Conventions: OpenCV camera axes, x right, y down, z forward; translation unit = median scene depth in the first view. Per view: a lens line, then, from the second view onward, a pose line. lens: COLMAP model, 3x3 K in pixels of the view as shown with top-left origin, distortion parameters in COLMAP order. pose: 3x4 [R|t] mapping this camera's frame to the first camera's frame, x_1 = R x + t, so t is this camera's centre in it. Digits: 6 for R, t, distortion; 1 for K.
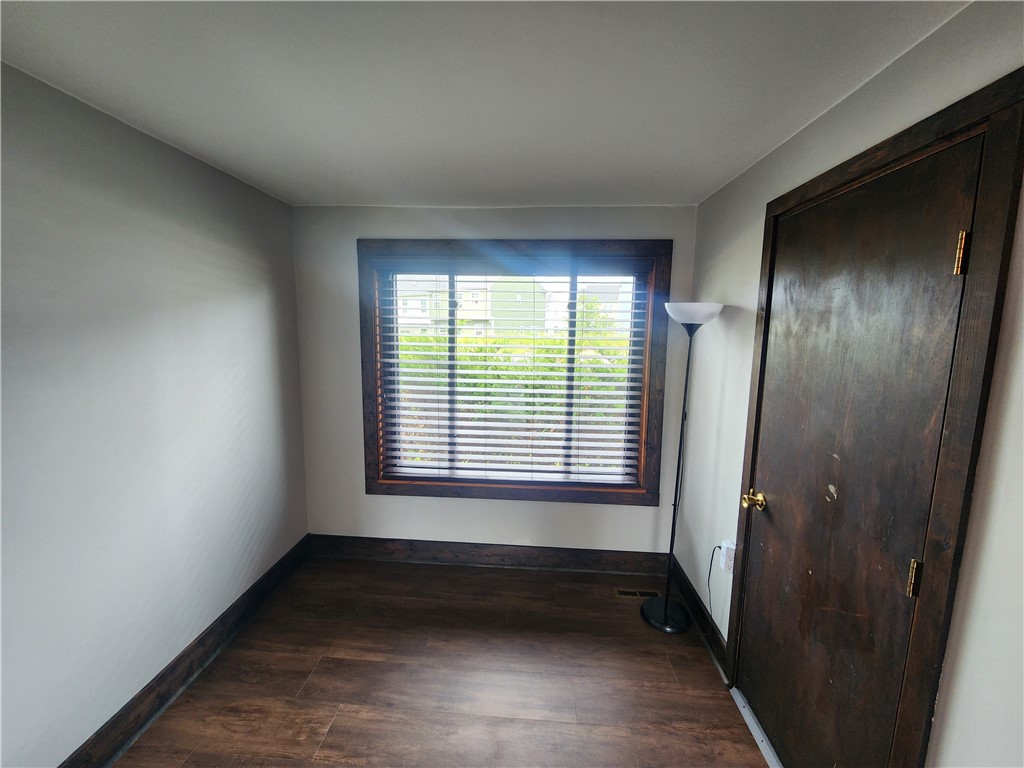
lens RADIAL K [[417.3, 0, 505.3], [0, 417.3, 378.6], [0, 0, 1]] dist [-0.002093, 0.000042]
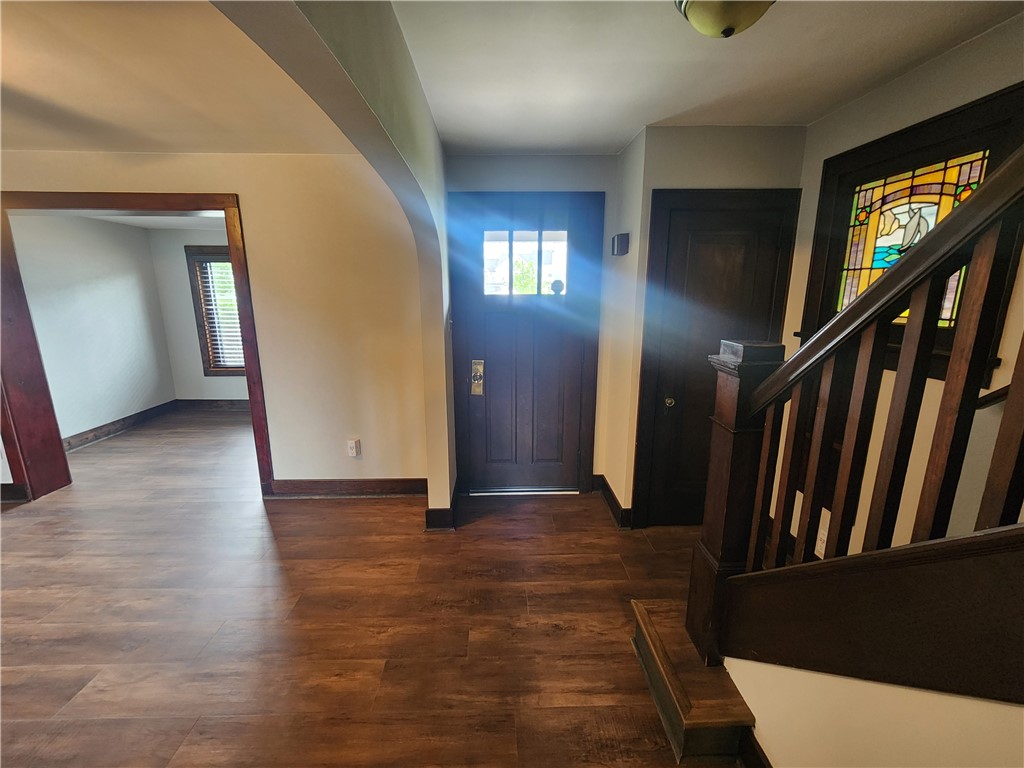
lens RADIAL K [[417.3, 0, 505.3], [0, 417.3, 378.6], [0, 0, 1]] dist [-0.002093, 0.000042]
pose [[0.995440, -0.032088, 0.089832, 0.960918], [0.025089, 0.996639, 0.077979, 0.180744], [-0.092033, -0.075370, 0.992899, -1.152534]]
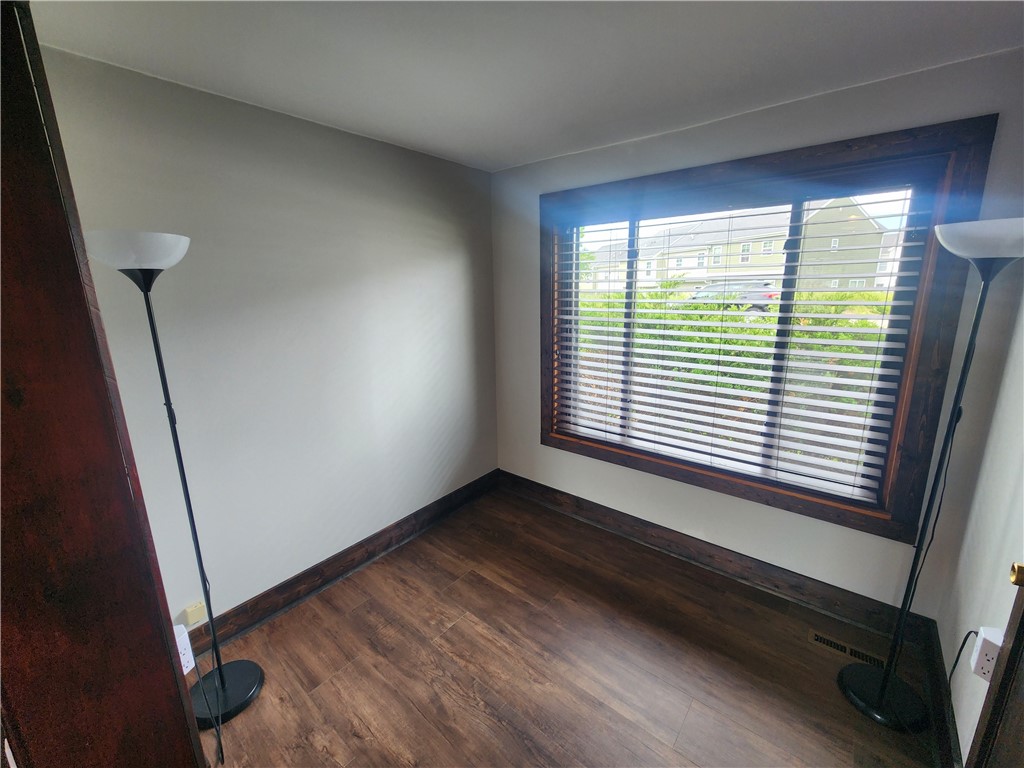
lens RADIAL K [[417.8, 0, 504.3], [0, 417.8, 380.3], [0, 0, 1]] dist [-0.001416, -0.003375]
pose [[0.810218, 0.102488, -0.577099, 0.199187], [-0.046420, 0.992721, 0.111128, 0.002755], [0.584288, -0.063249, 0.809078, 0.105275]]
